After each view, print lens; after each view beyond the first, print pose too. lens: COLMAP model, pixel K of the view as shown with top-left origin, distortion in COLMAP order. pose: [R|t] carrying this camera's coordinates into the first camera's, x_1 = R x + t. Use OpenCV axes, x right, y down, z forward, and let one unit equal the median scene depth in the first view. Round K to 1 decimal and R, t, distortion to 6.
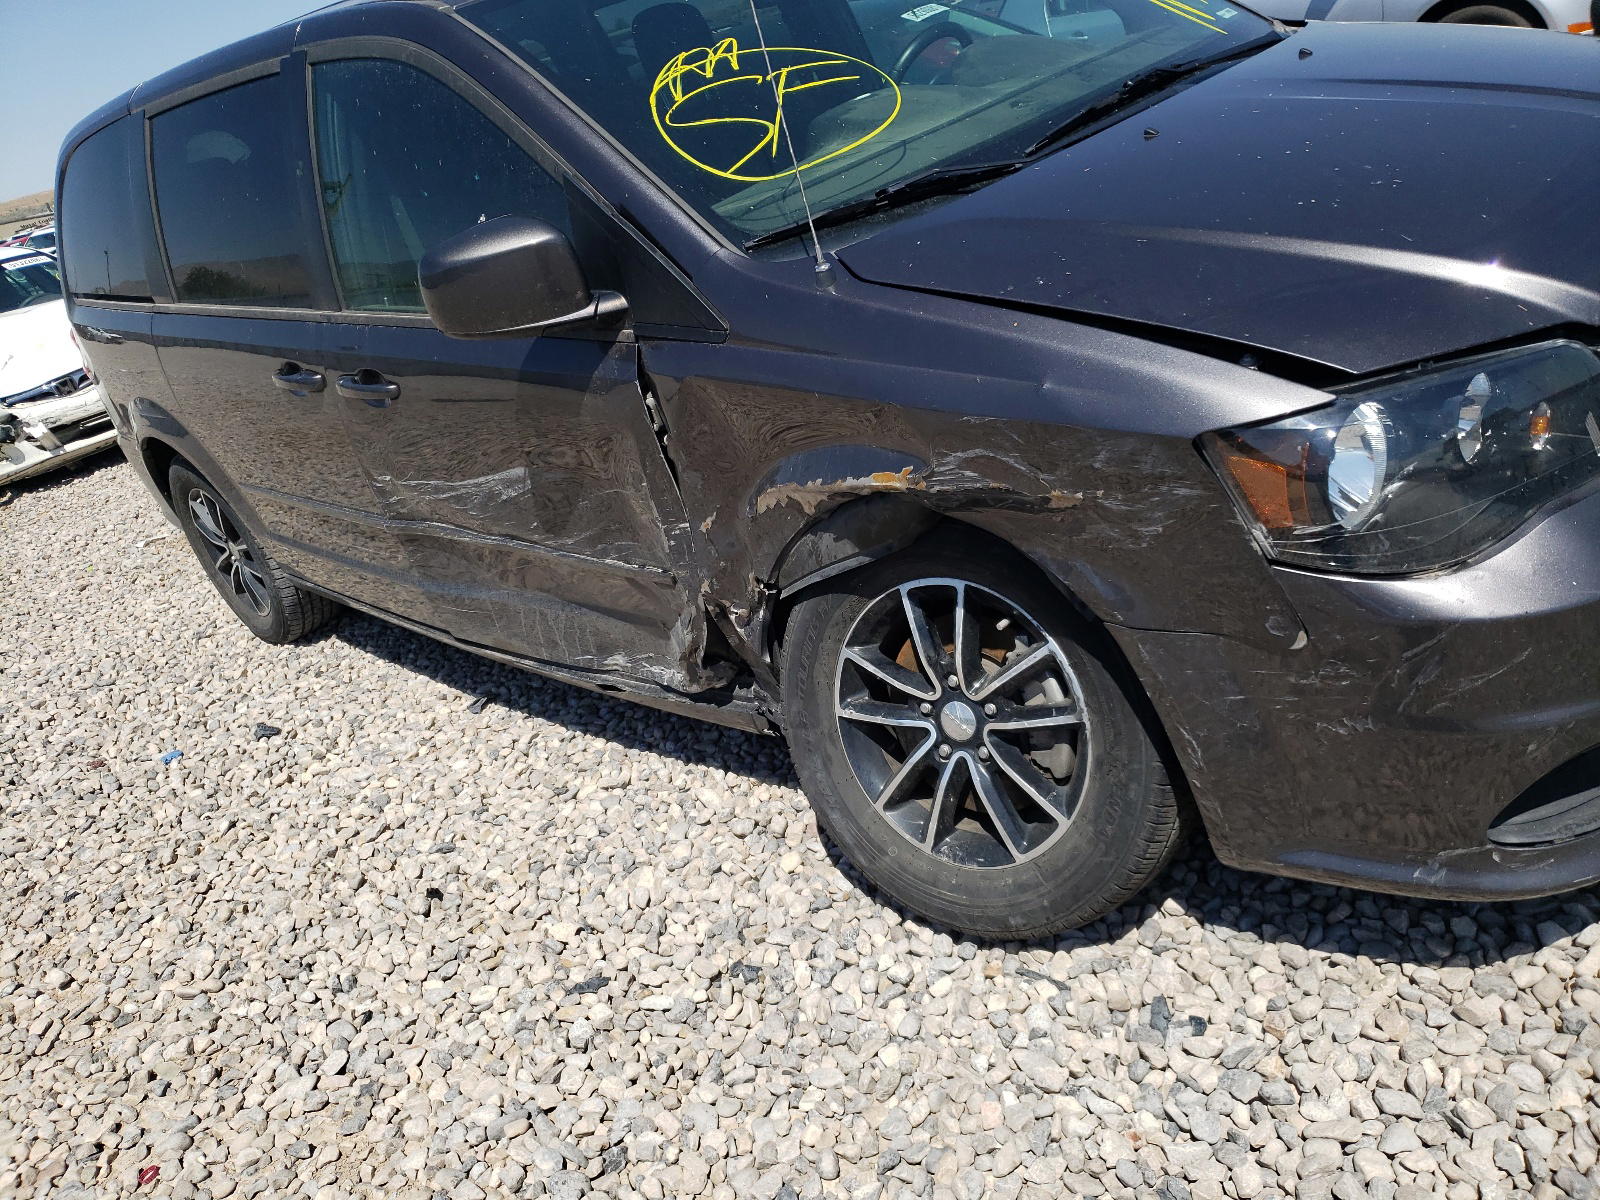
lens RADIAL K [[1220.3, 0, 801.4], [0, 1220.3, 578.3], [0, 0, 1]] dist [0.047985, -0.044602]
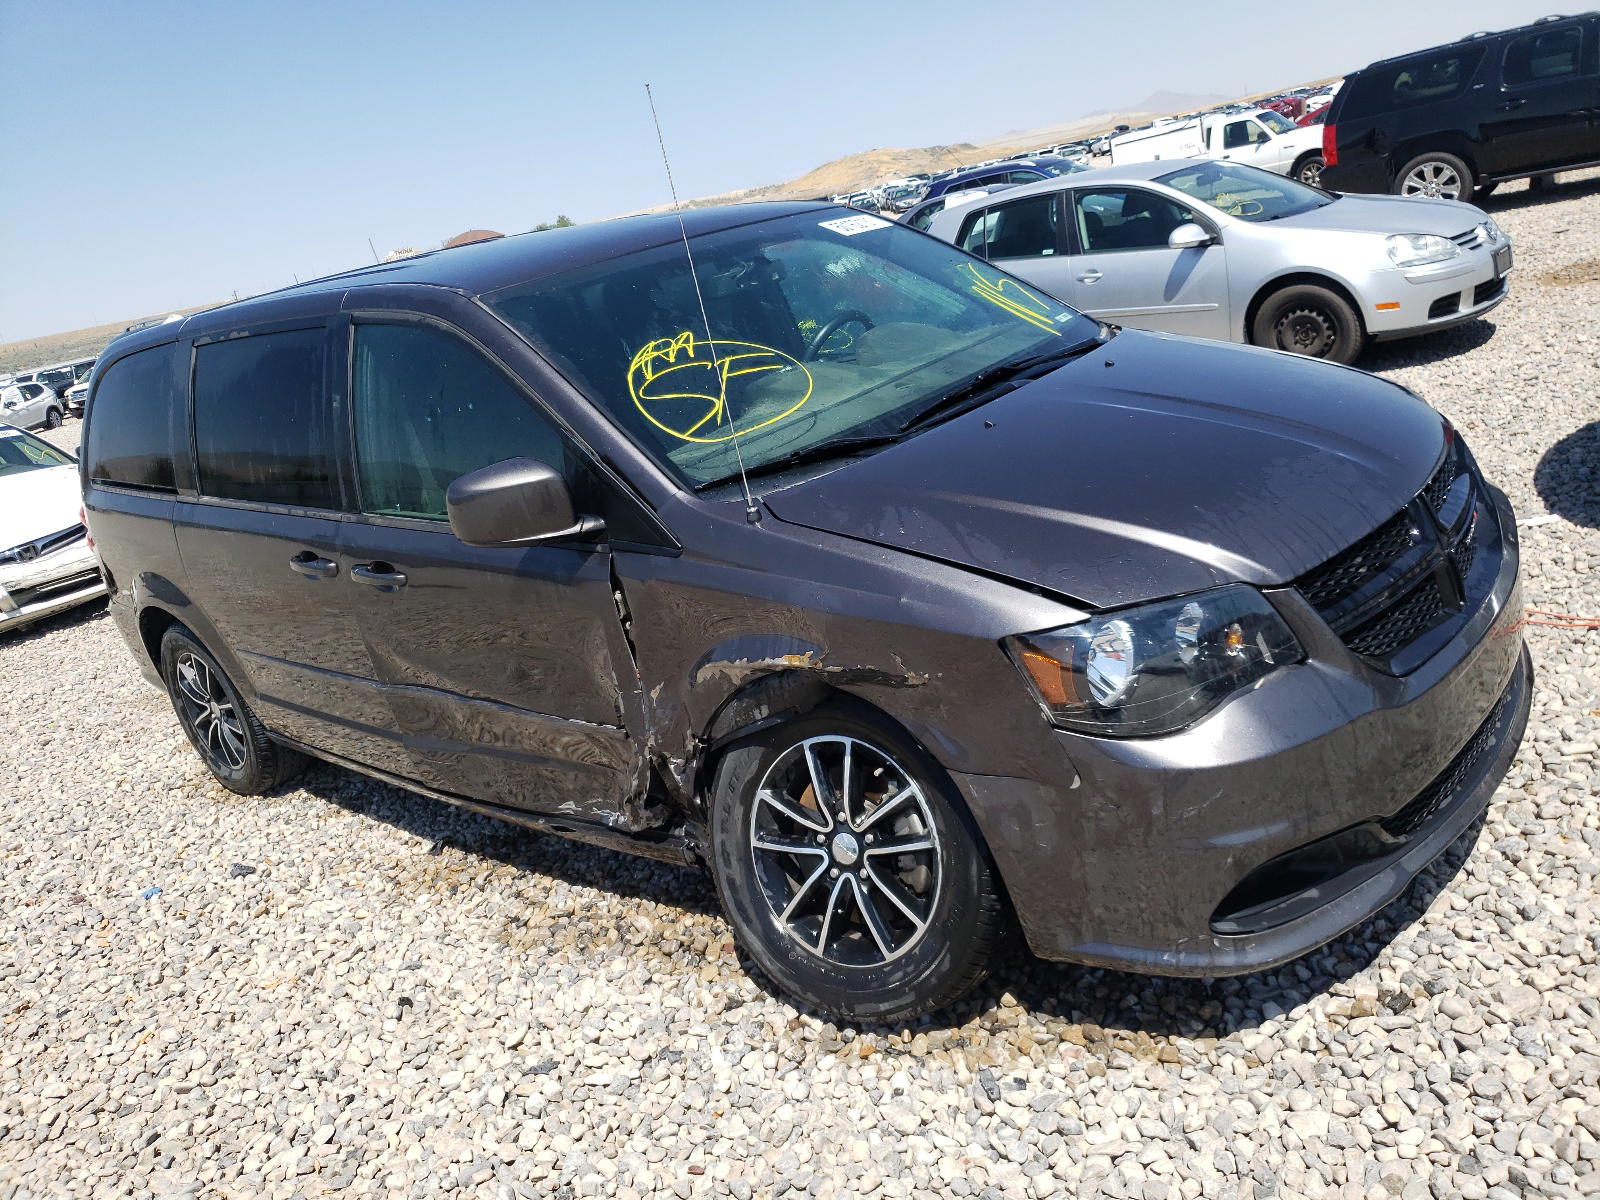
lens RADIAL K [[1220.3, 0, 801.4], [0, 1220.3, 578.3], [0, 0, 1]] dist [0.047985, -0.044602]
pose [[0.997443, 0.034184, 0.062753, -0.008436], [-0.024522, 0.988572, -0.148743, 0.024155], [-0.067120, 0.146824, 0.986883, -0.286386]]
